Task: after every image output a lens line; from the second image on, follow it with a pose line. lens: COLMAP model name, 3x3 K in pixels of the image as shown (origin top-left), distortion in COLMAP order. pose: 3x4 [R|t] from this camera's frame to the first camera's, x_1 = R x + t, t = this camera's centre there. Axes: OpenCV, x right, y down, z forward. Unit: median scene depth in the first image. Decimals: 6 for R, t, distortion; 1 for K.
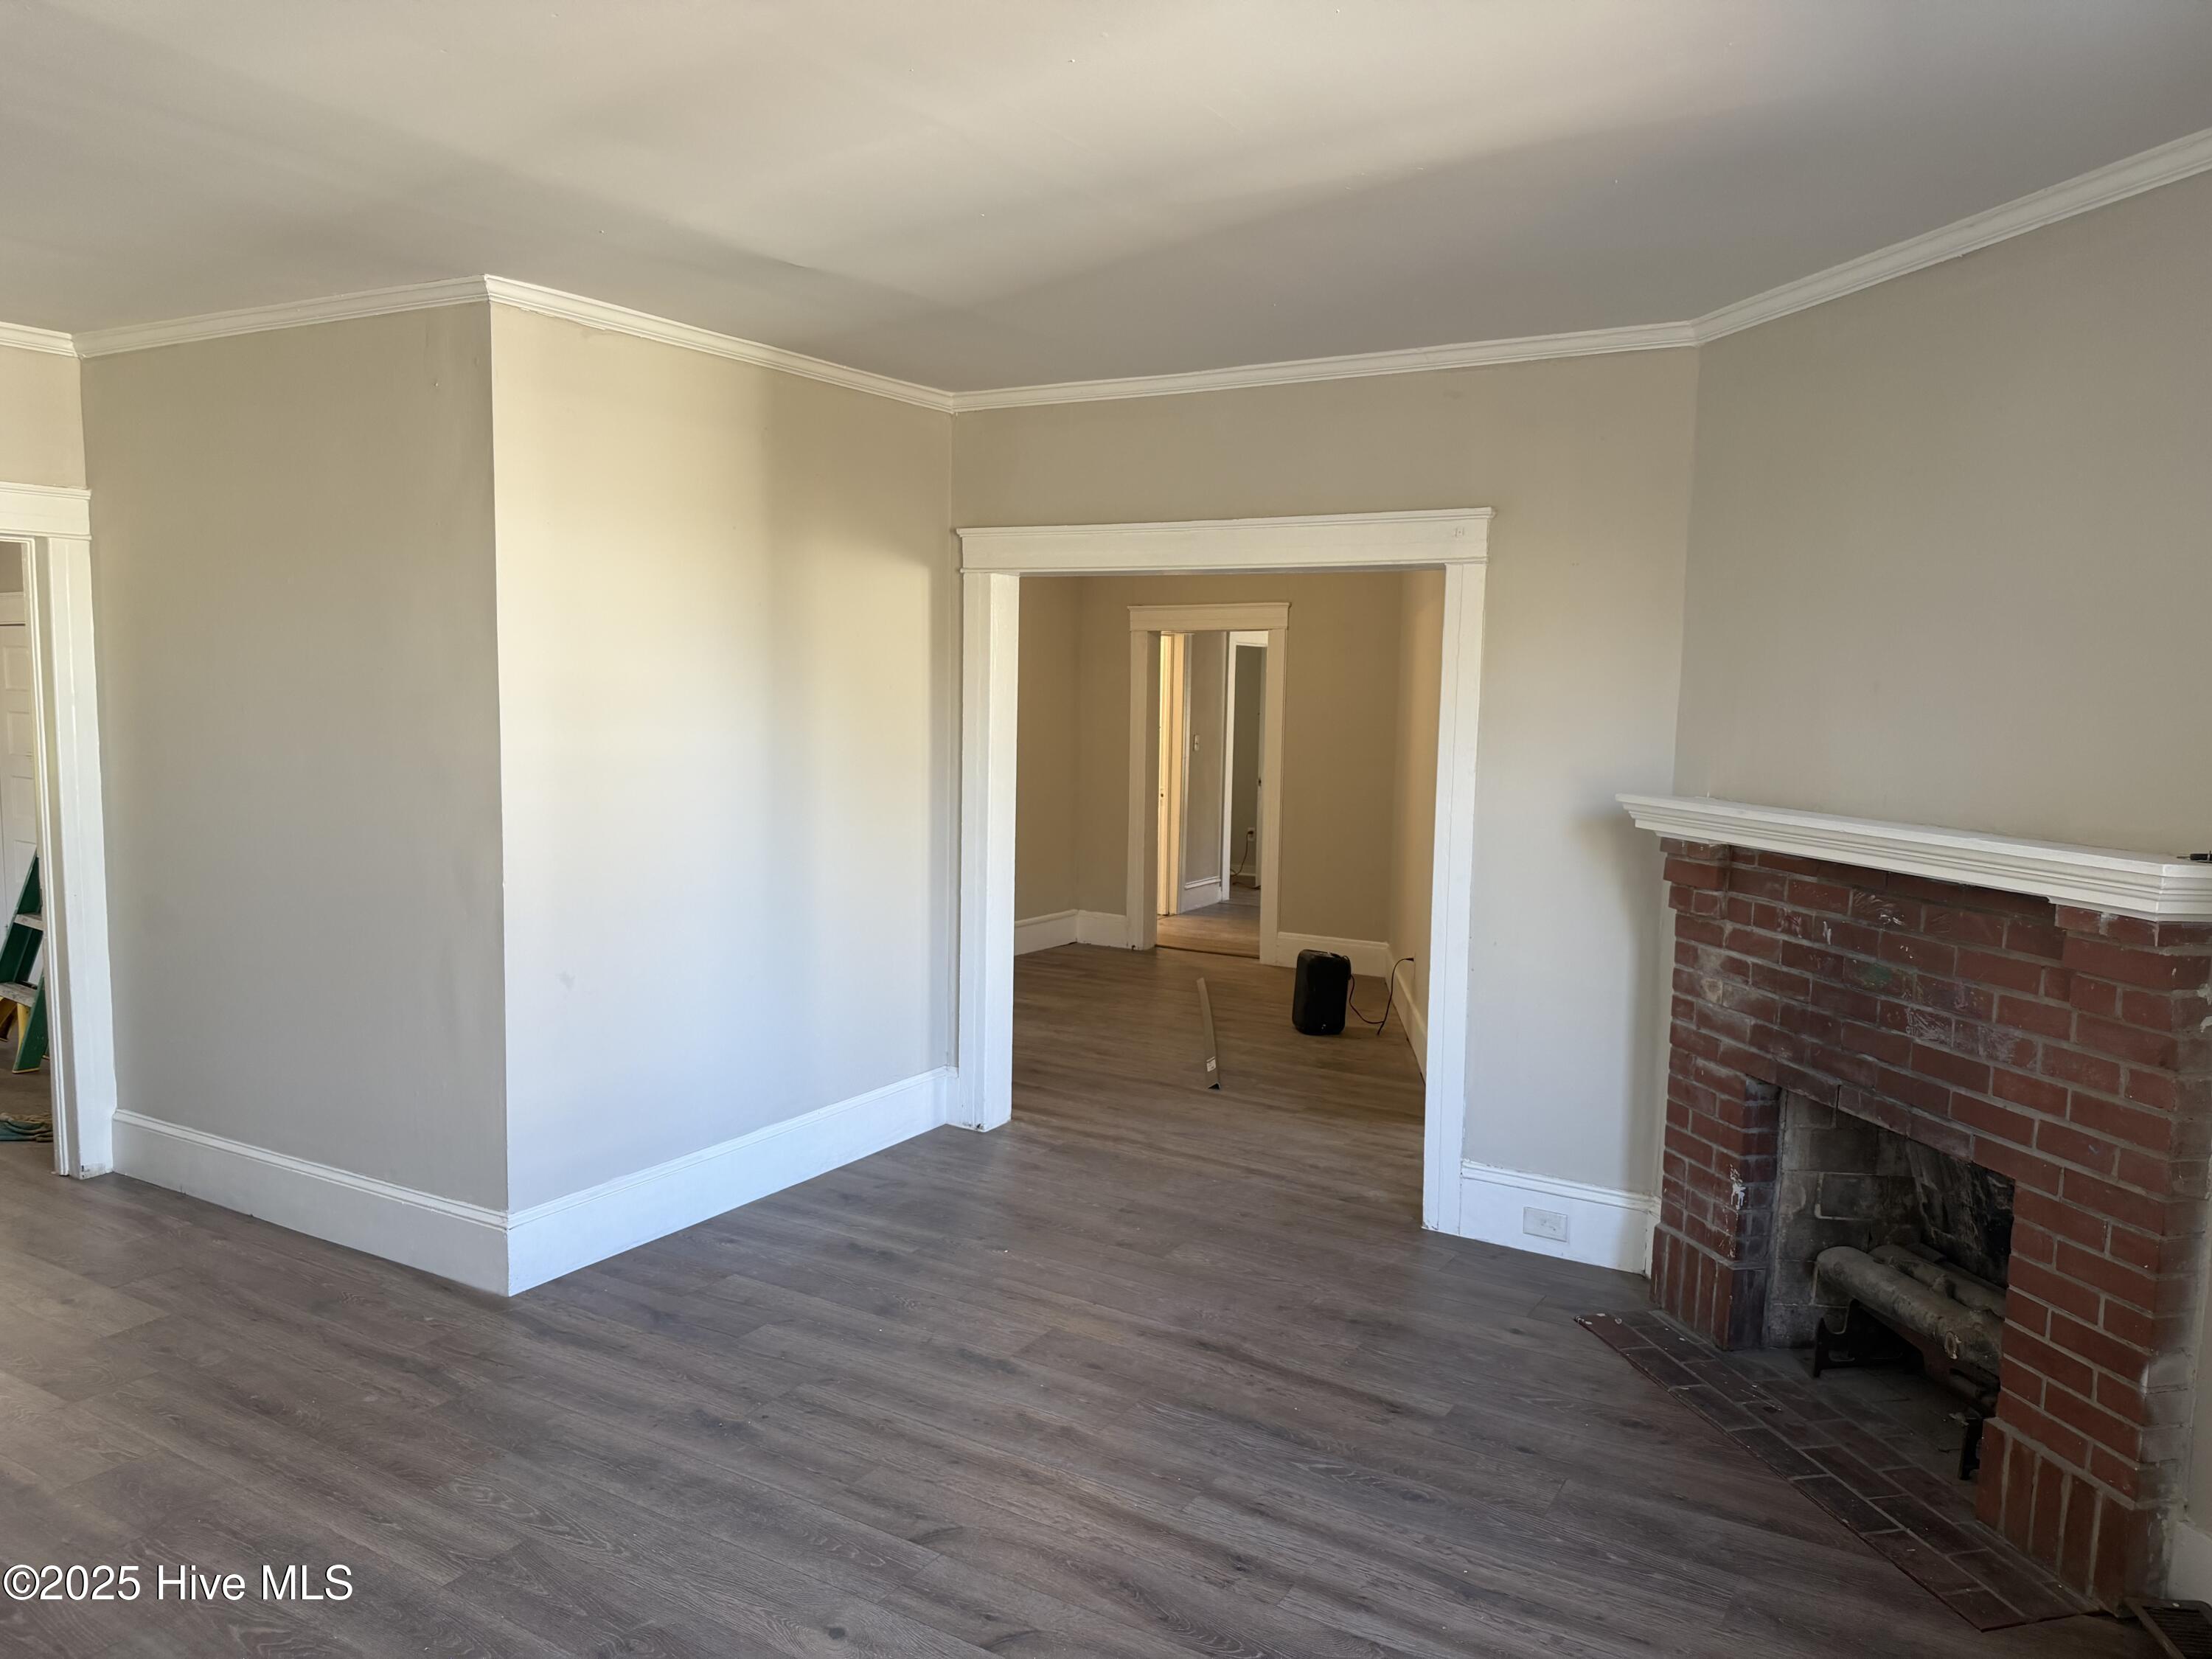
lens RADIAL K [[1565.8, 0, 1093.6], [0, 1565.8, 798.2], [0, 0, 1]] dist [0.070729, -0.054017]
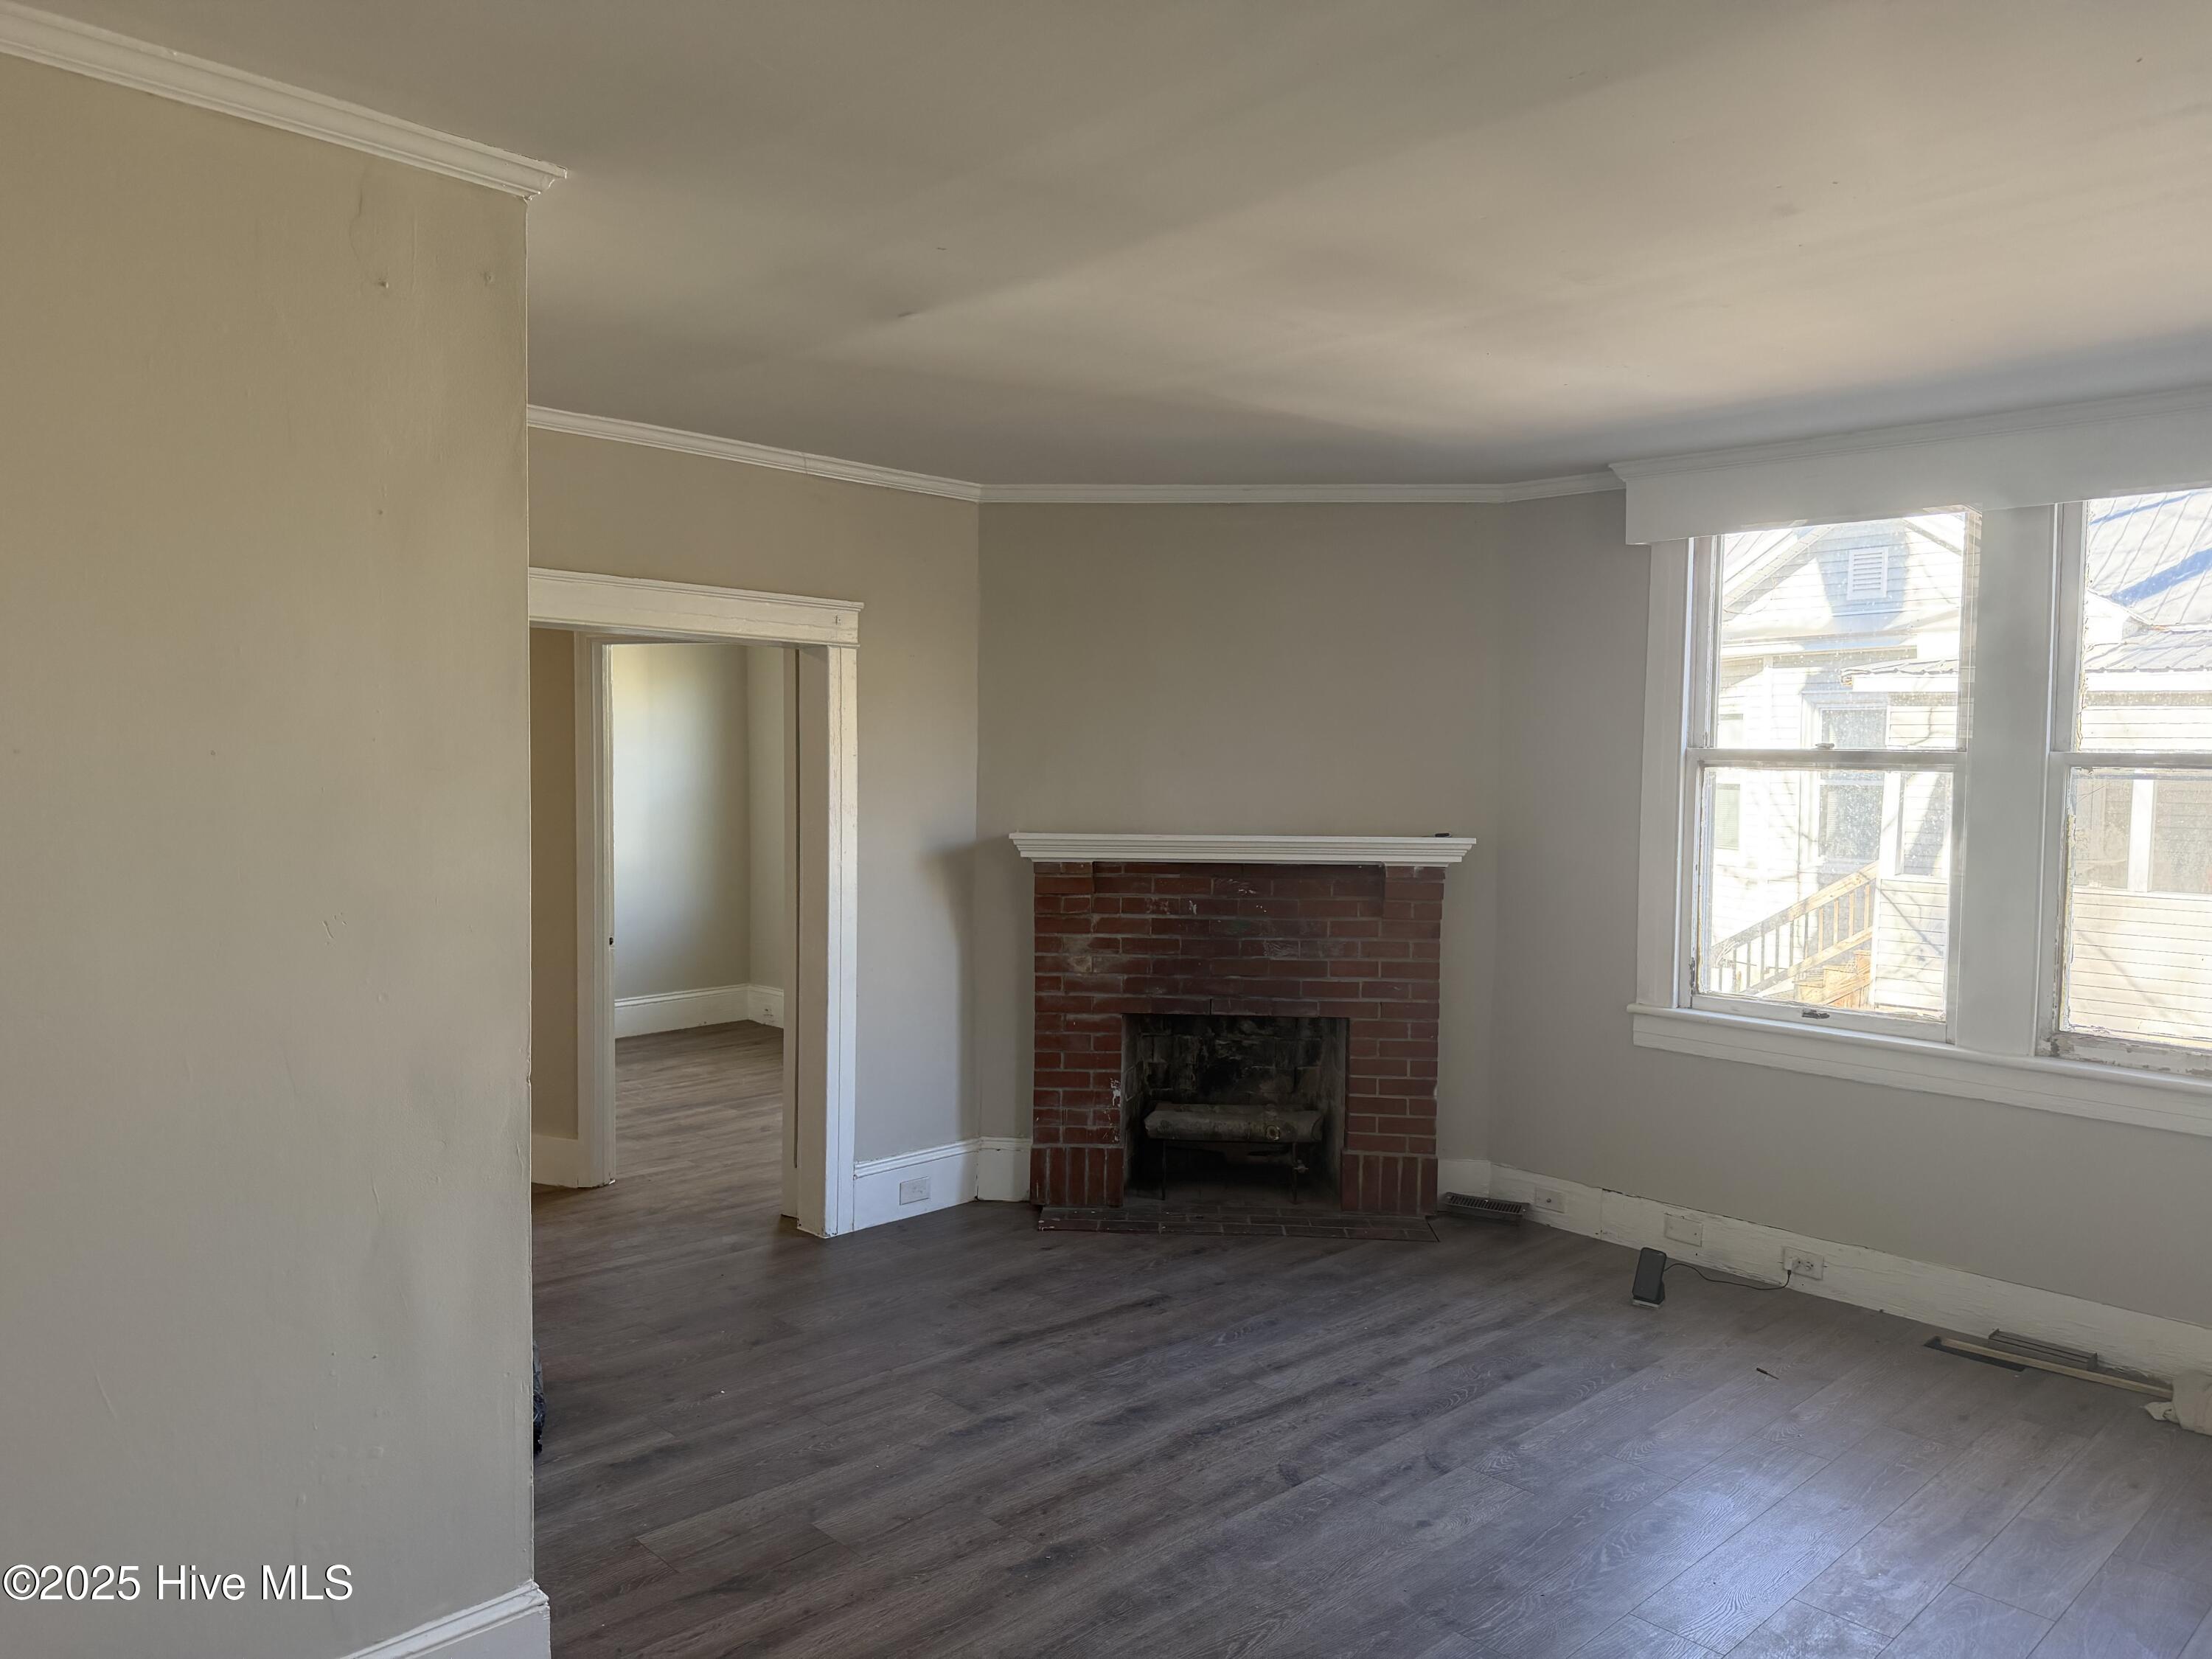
lens RADIAL K [[1565.8, 0, 1092.1], [0, 1565.8, 779.7], [0, 0, 1]] dist [0.070729, -0.054017]
pose [[0.266092, -0.034002, 0.963348, -1.204035], [0.066075, 0.997670, 0.016963, -0.085417], [-0.961680, 0.059140, 0.267718, 0.746612]]
